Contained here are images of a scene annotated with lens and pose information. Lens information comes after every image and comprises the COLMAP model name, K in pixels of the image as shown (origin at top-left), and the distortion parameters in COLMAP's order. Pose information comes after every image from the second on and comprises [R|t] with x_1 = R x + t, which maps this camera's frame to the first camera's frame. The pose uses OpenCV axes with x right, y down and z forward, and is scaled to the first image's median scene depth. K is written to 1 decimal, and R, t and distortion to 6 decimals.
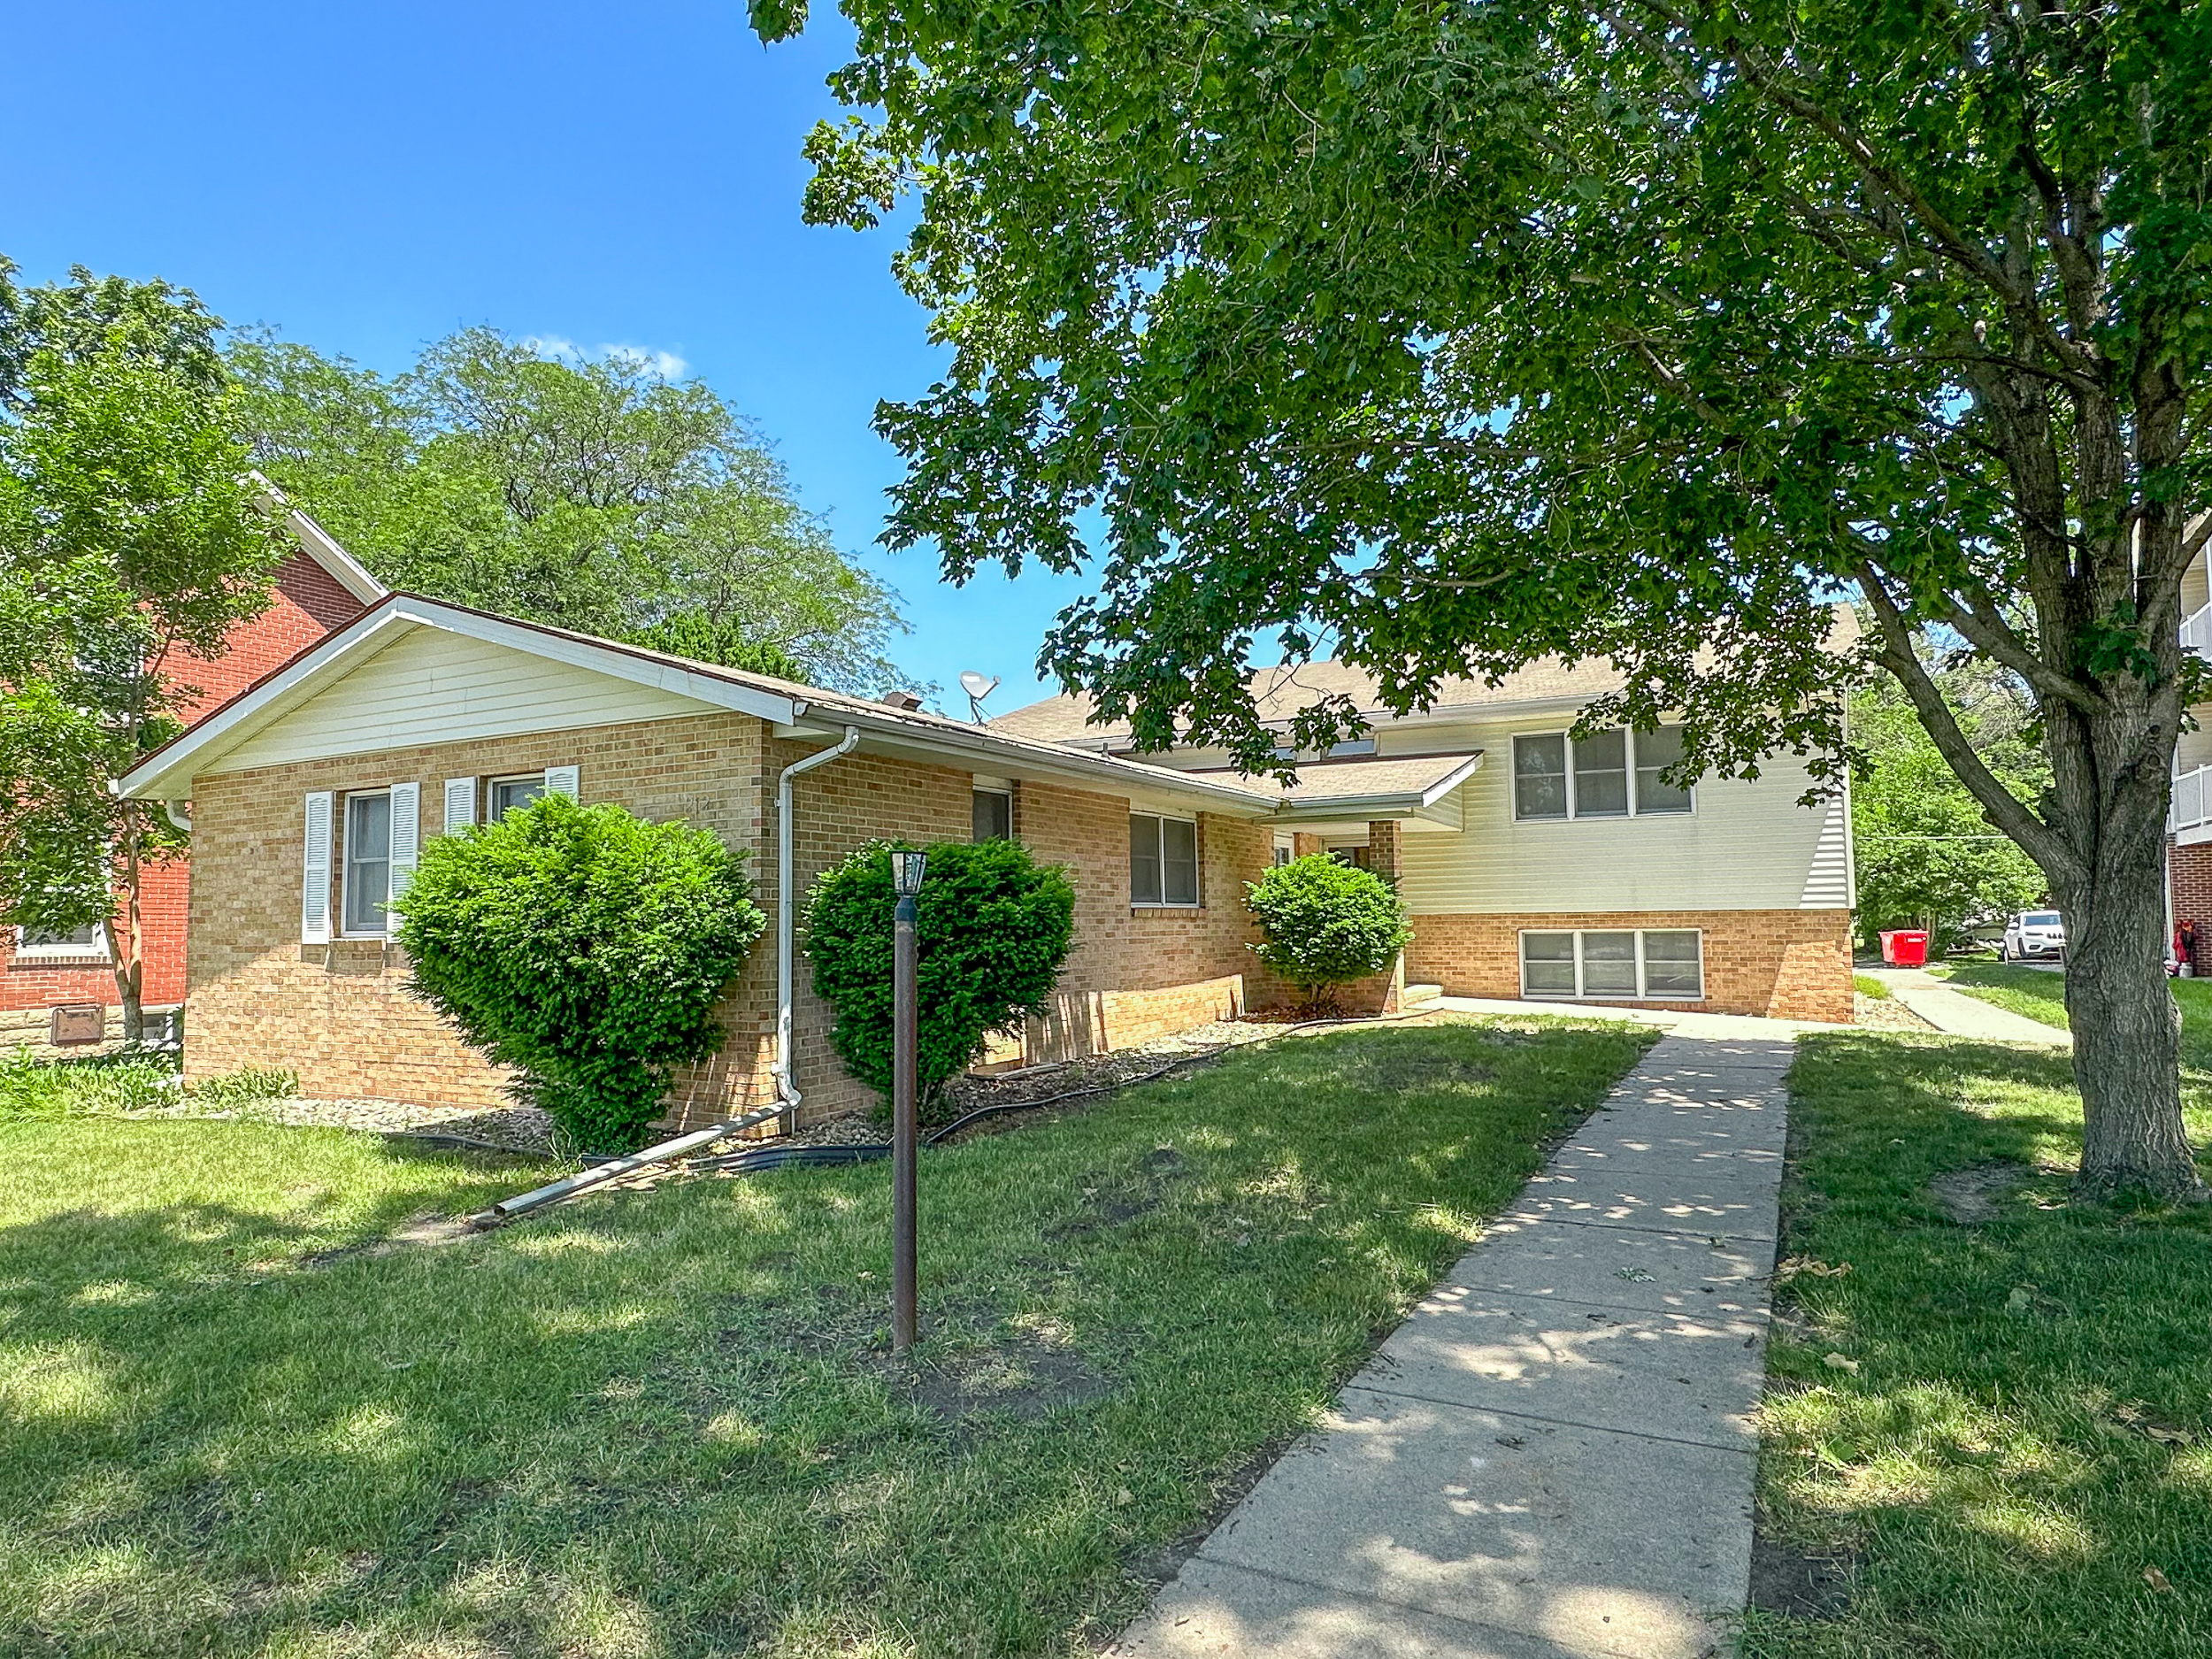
lens RADIAL K [[1382.4, 0, 1106.0], [0, 1382.4, 829.5], [0, 0, 1]] dist [-0.000550, 0.000178]
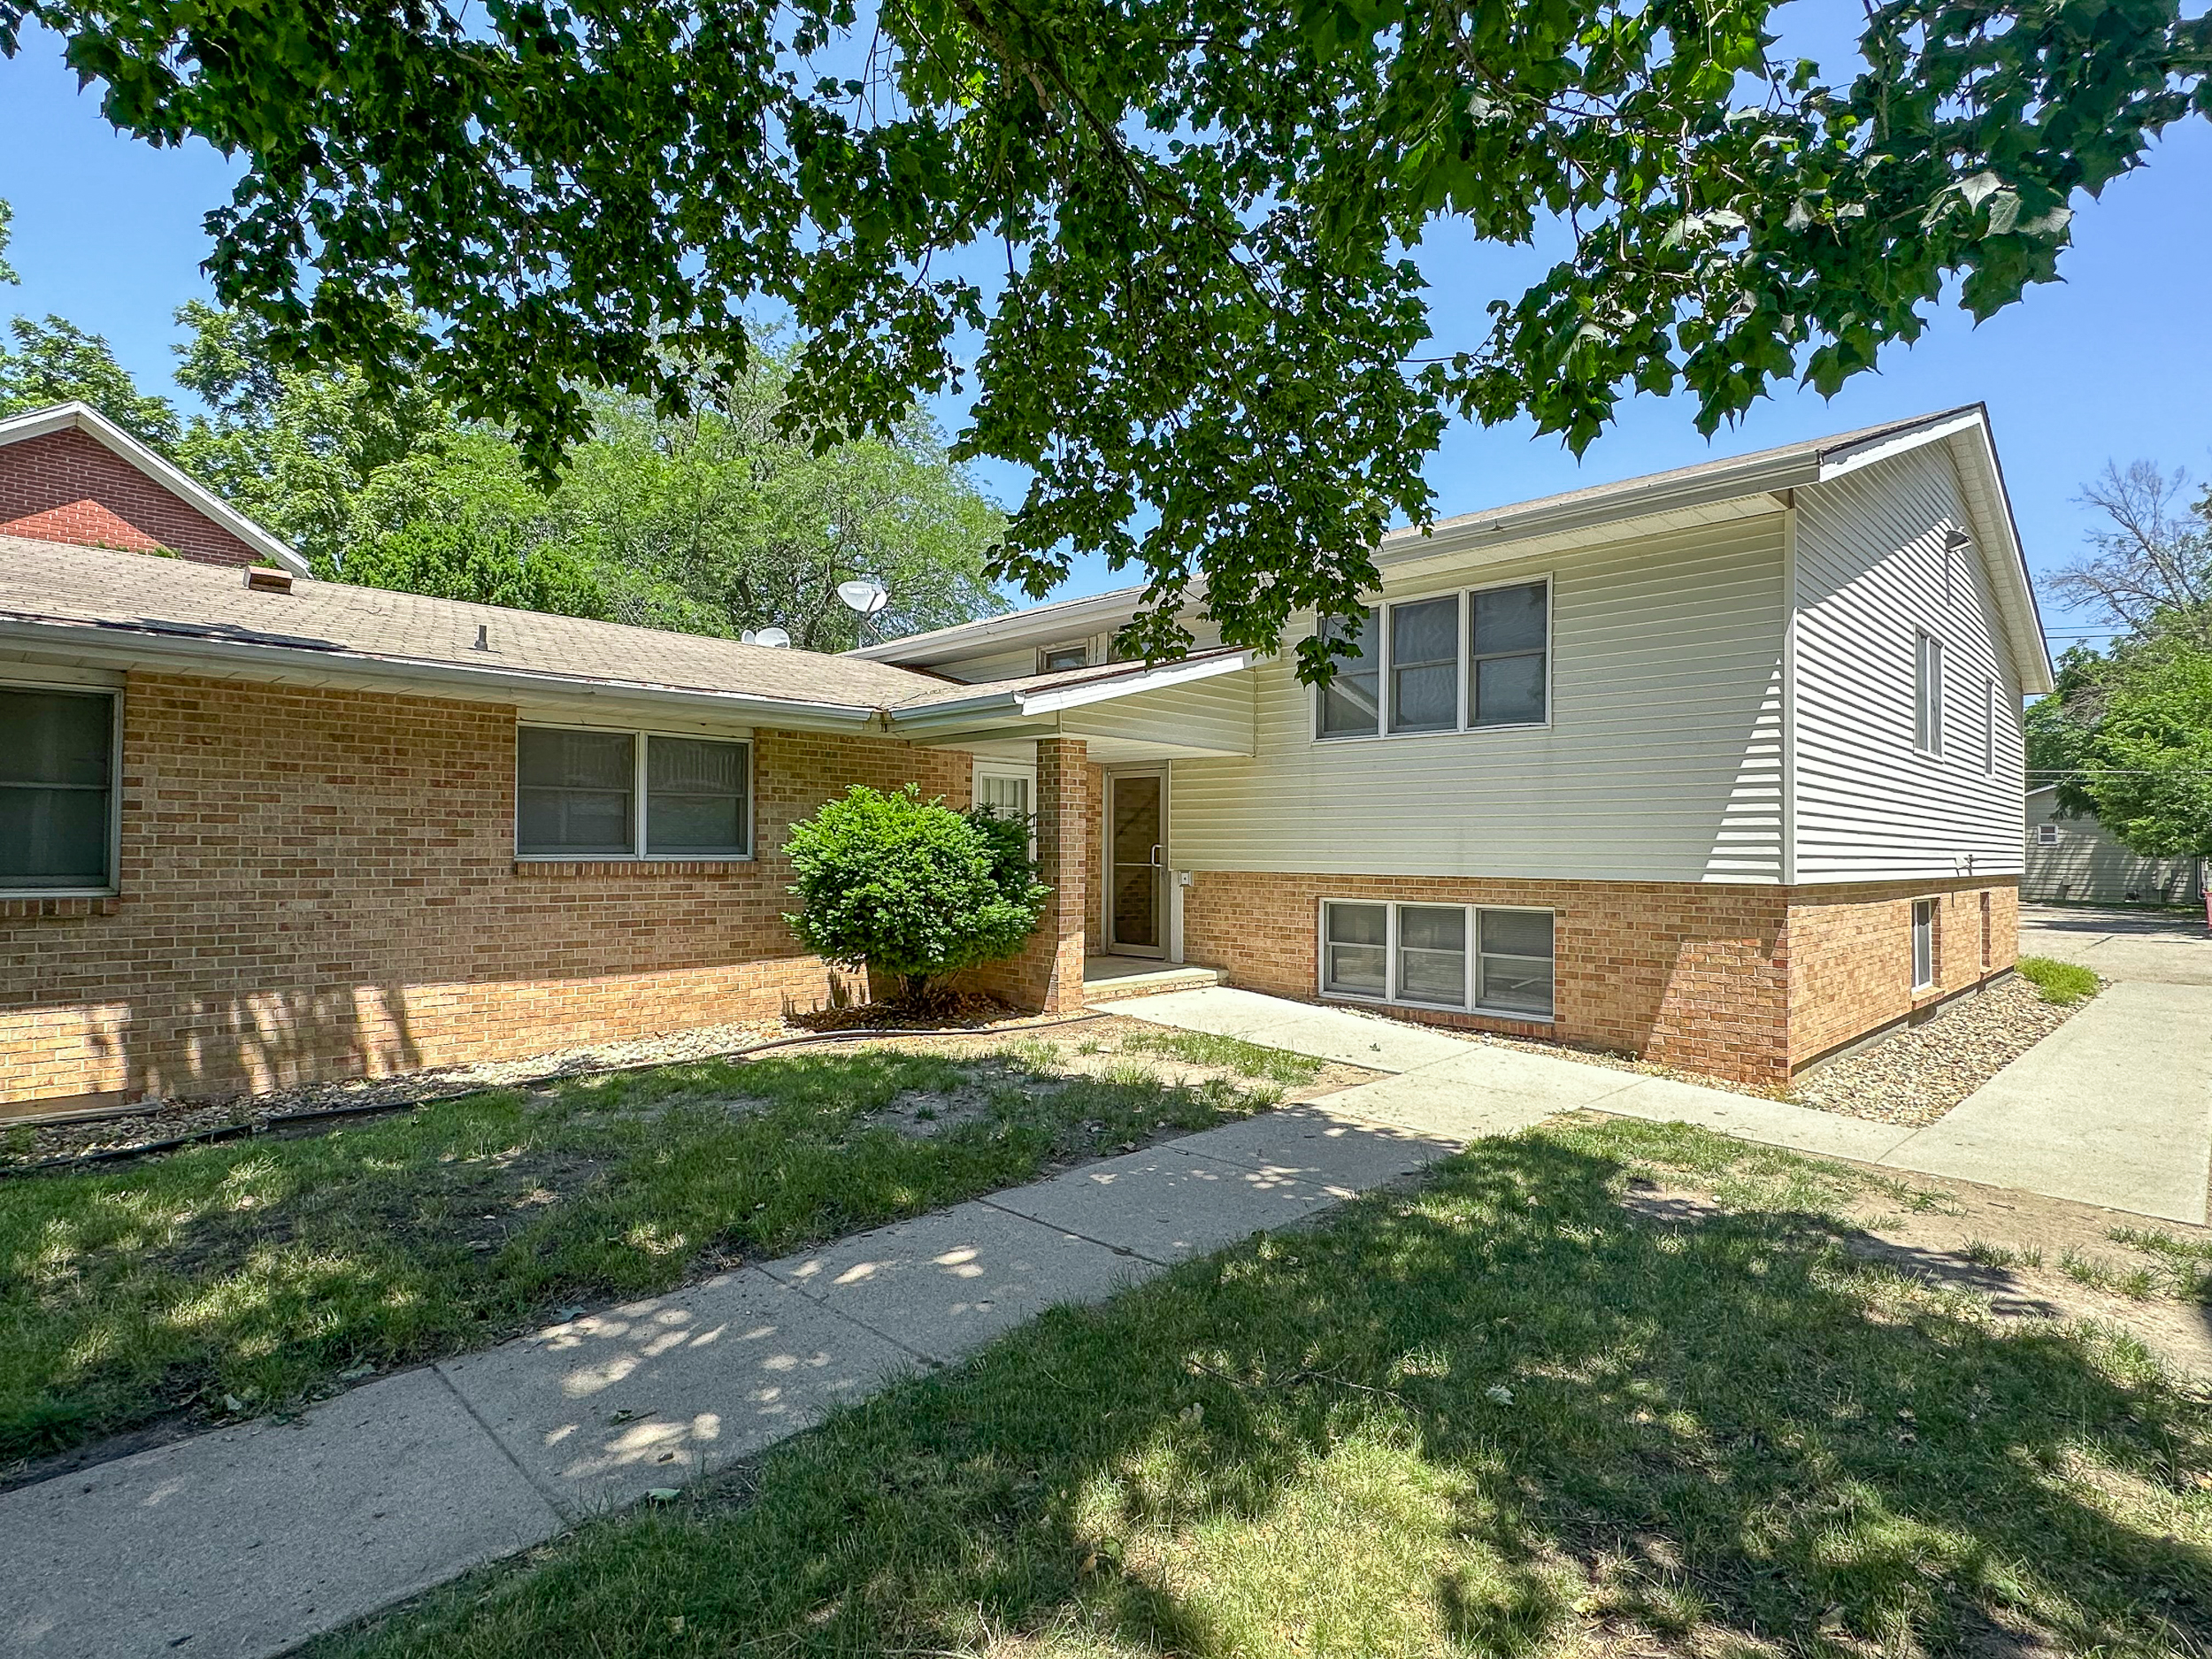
lens RADIAL K [[1150.6, 0, 1106.0], [0, 1150.6, 829.5], [0, 0, 1]] dist [-0.002164, -0.000028]
pose [[0.954268, 0.014695, -0.298590, 0.402105], [0.000493, 0.998713, 0.050724, 0.009360], [0.298951, -0.048551, 0.953032, 0.452286]]
